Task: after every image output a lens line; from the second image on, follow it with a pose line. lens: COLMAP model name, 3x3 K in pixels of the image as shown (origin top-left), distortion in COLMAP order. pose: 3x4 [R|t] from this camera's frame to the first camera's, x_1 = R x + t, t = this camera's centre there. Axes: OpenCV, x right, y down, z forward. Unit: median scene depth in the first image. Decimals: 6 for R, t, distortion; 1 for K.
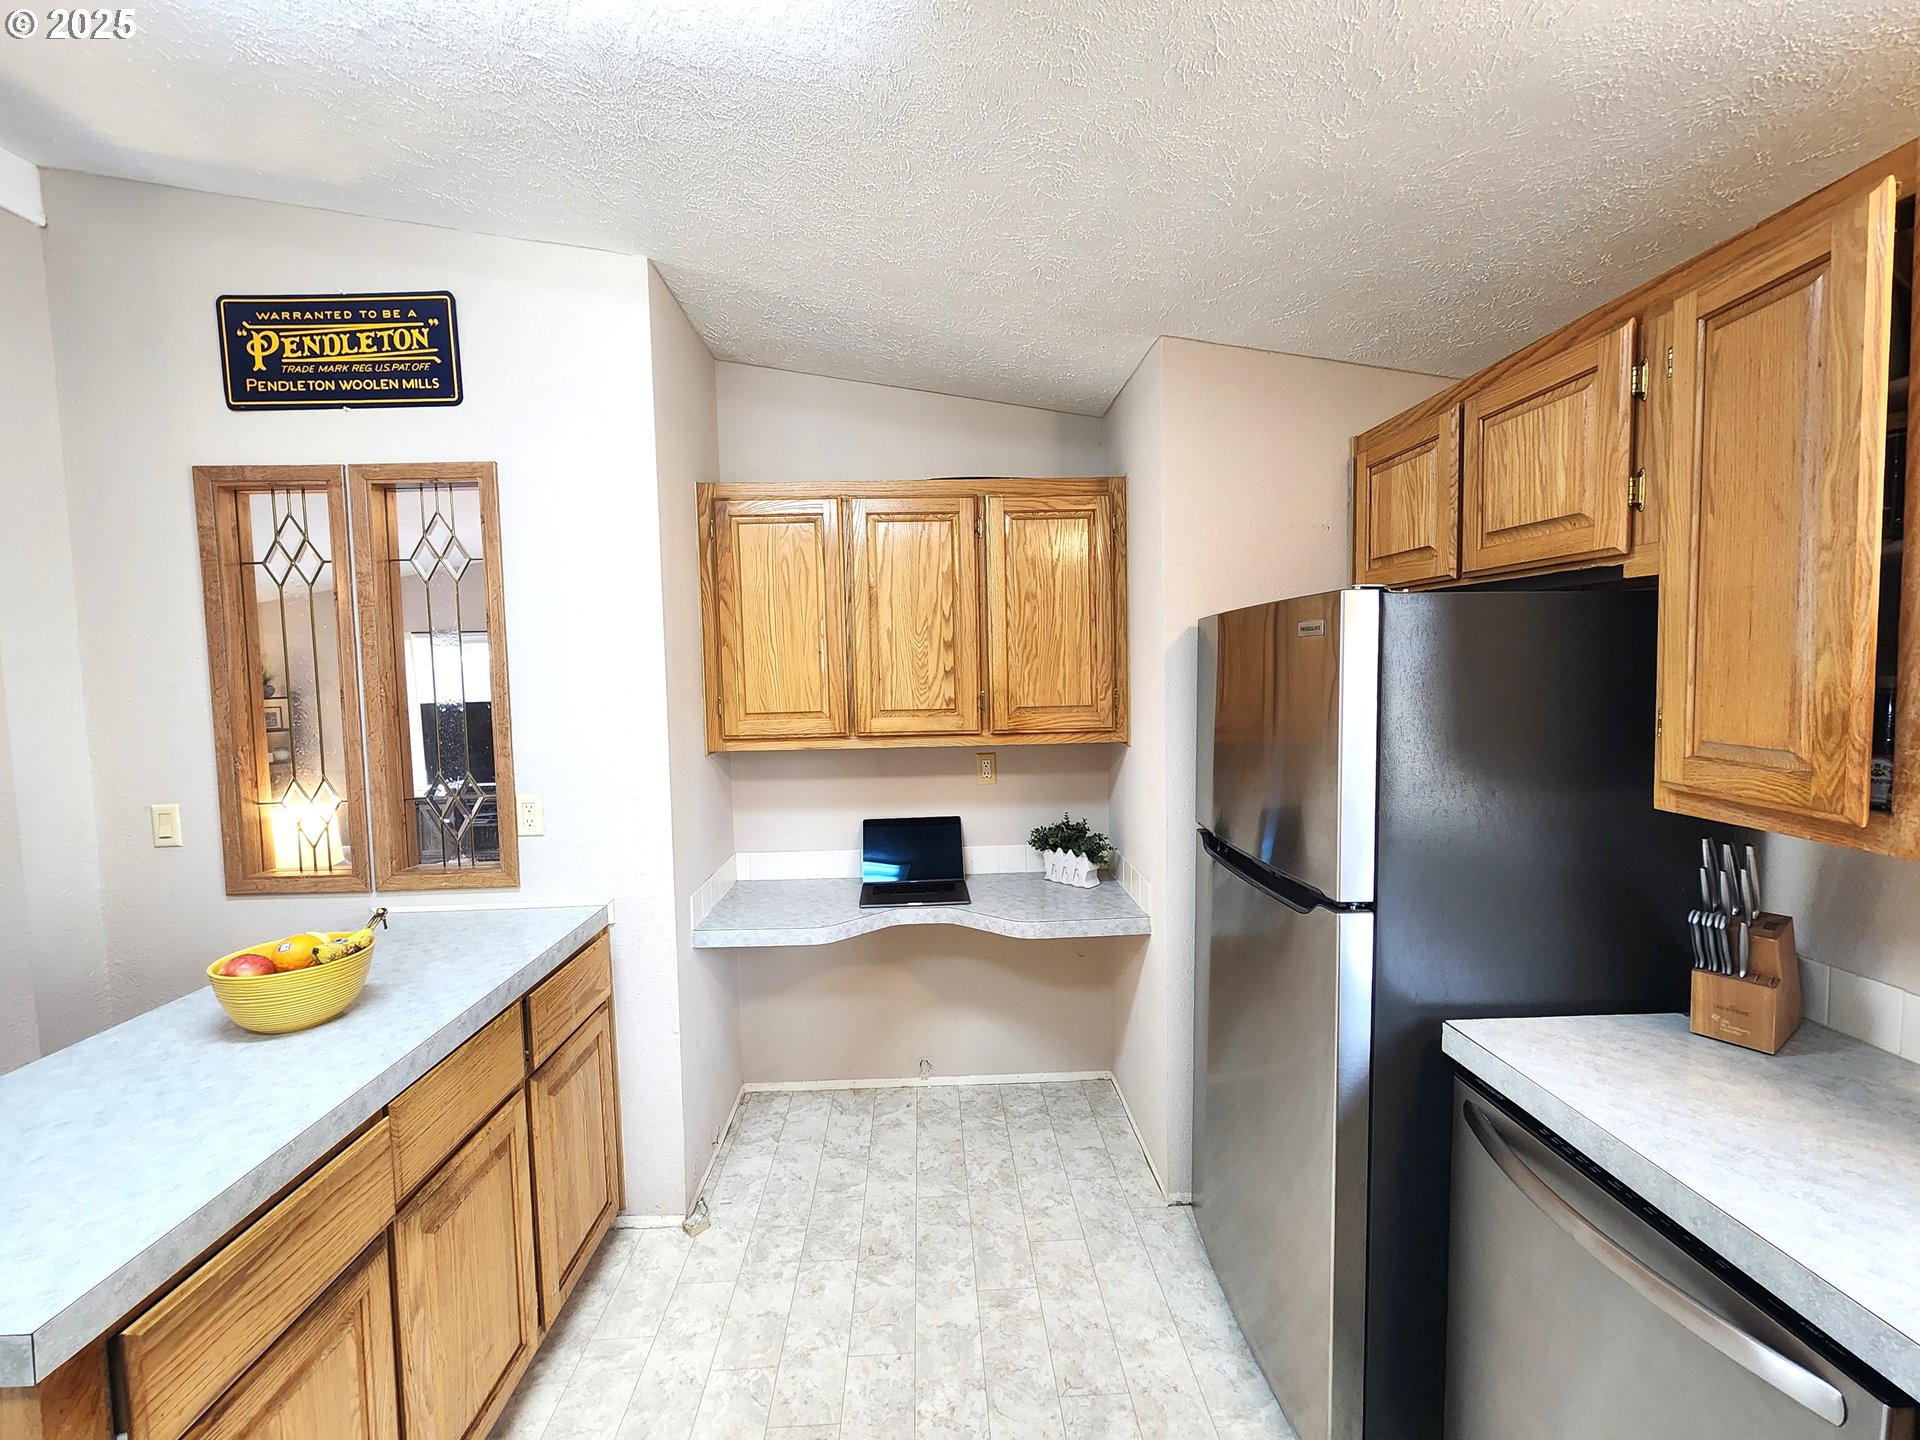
lens RADIAL K [[790.7, 0, 953.5], [0, 790.7, 711.9], [0, 0, 1]] dist [0.007660, 0.000035]
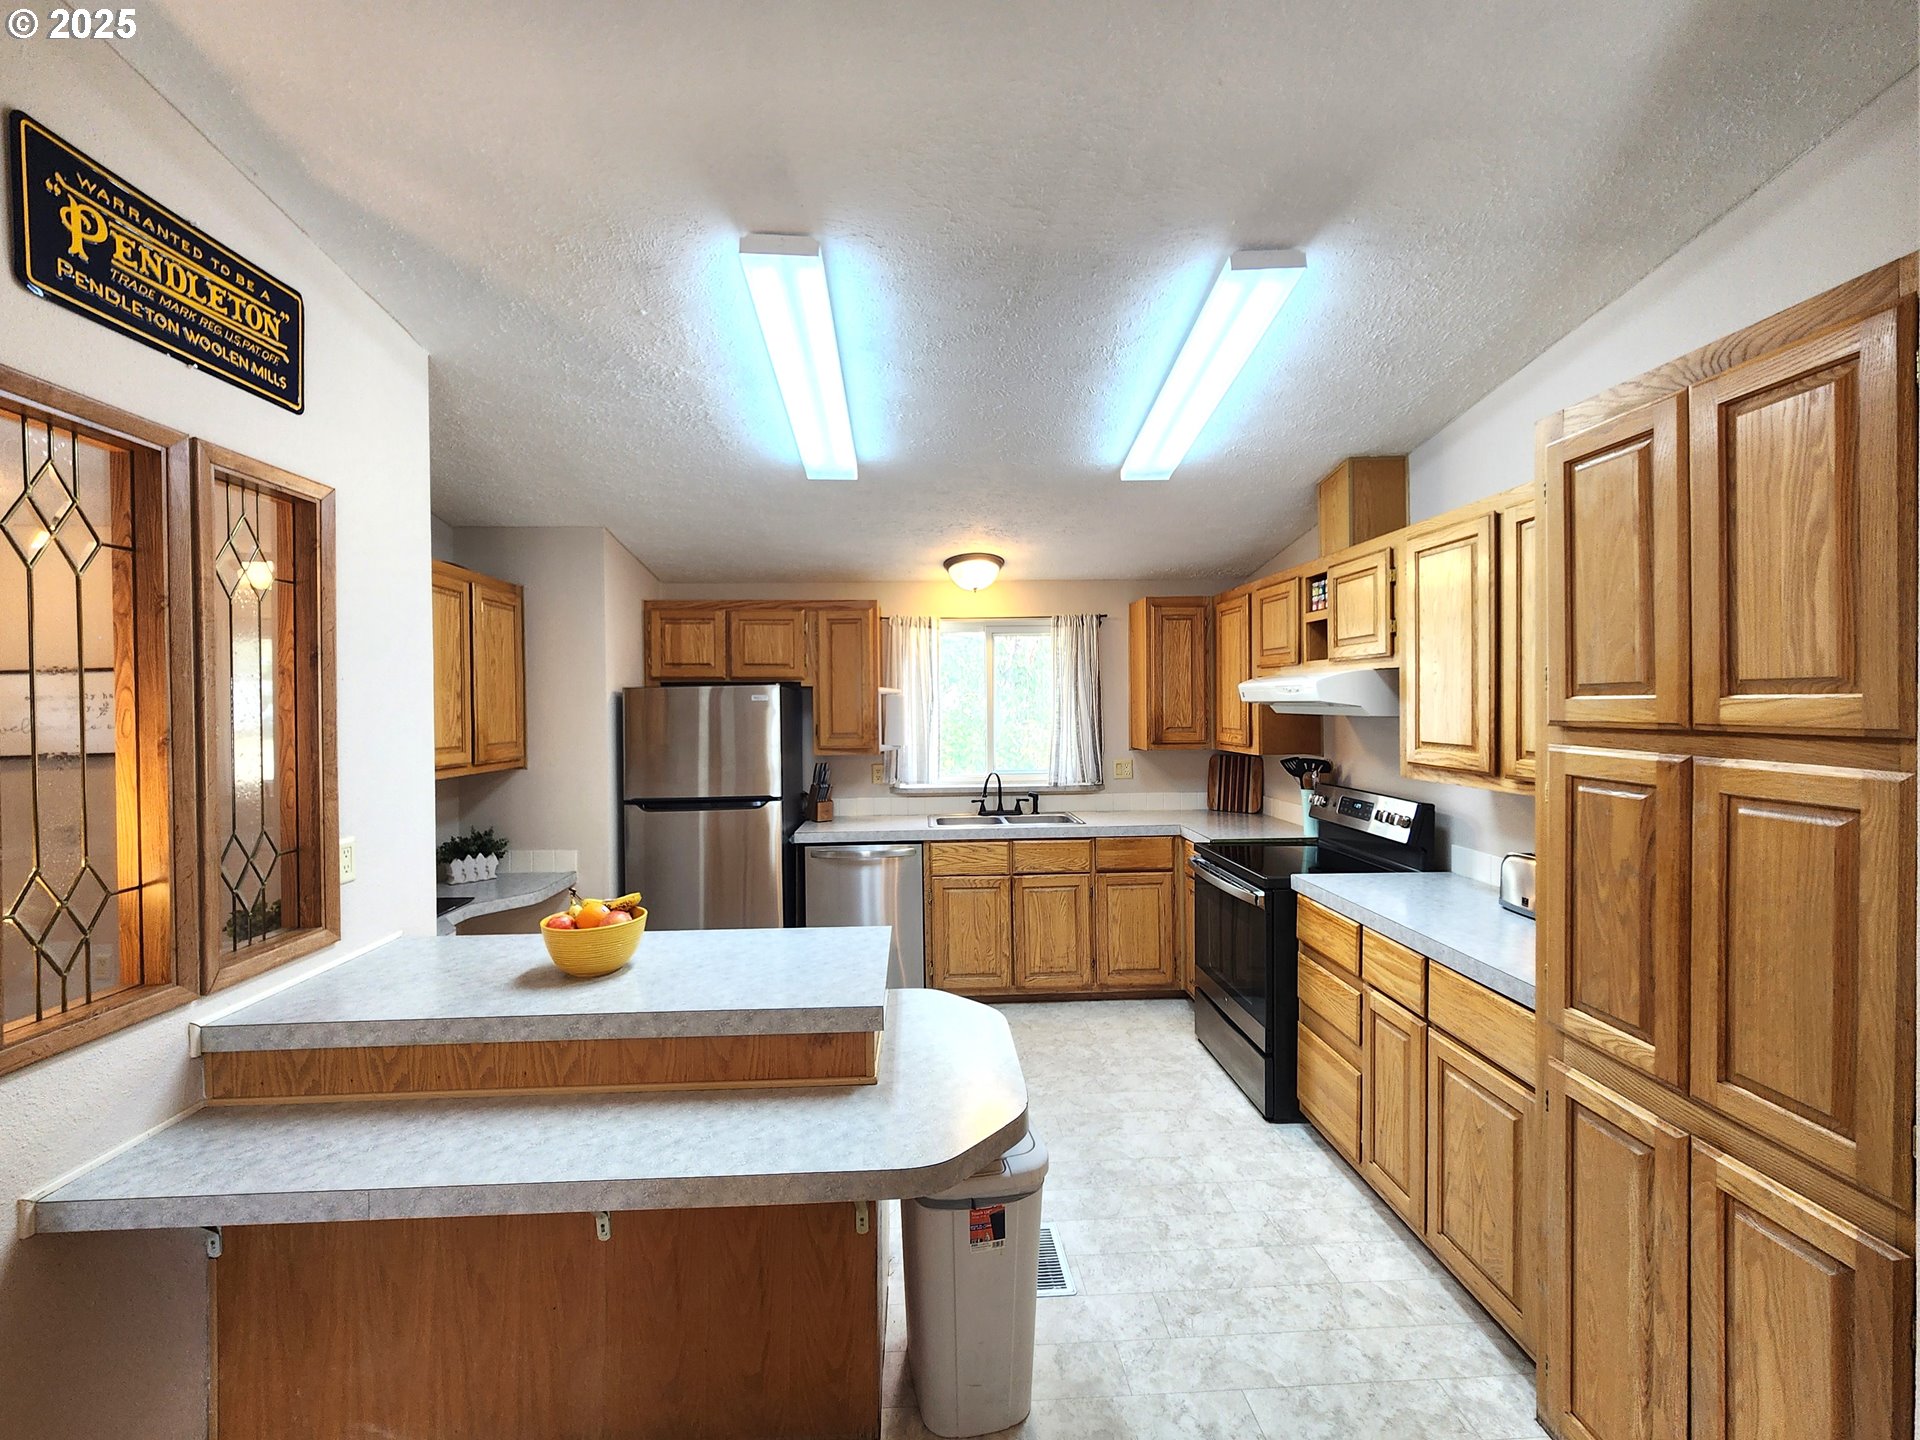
lens RADIAL K [[807.5, 0, 960.0], [0, 807.5, 720.0], [0, 0, 1]] dist [0.002784, 0.000299]
pose [[-0.037808, 0.006080, 0.999267, -1.585006], [0.067850, 0.997689, -0.003503, 0.015694], [-0.996979, 0.067668, -0.038133, 0.309012]]
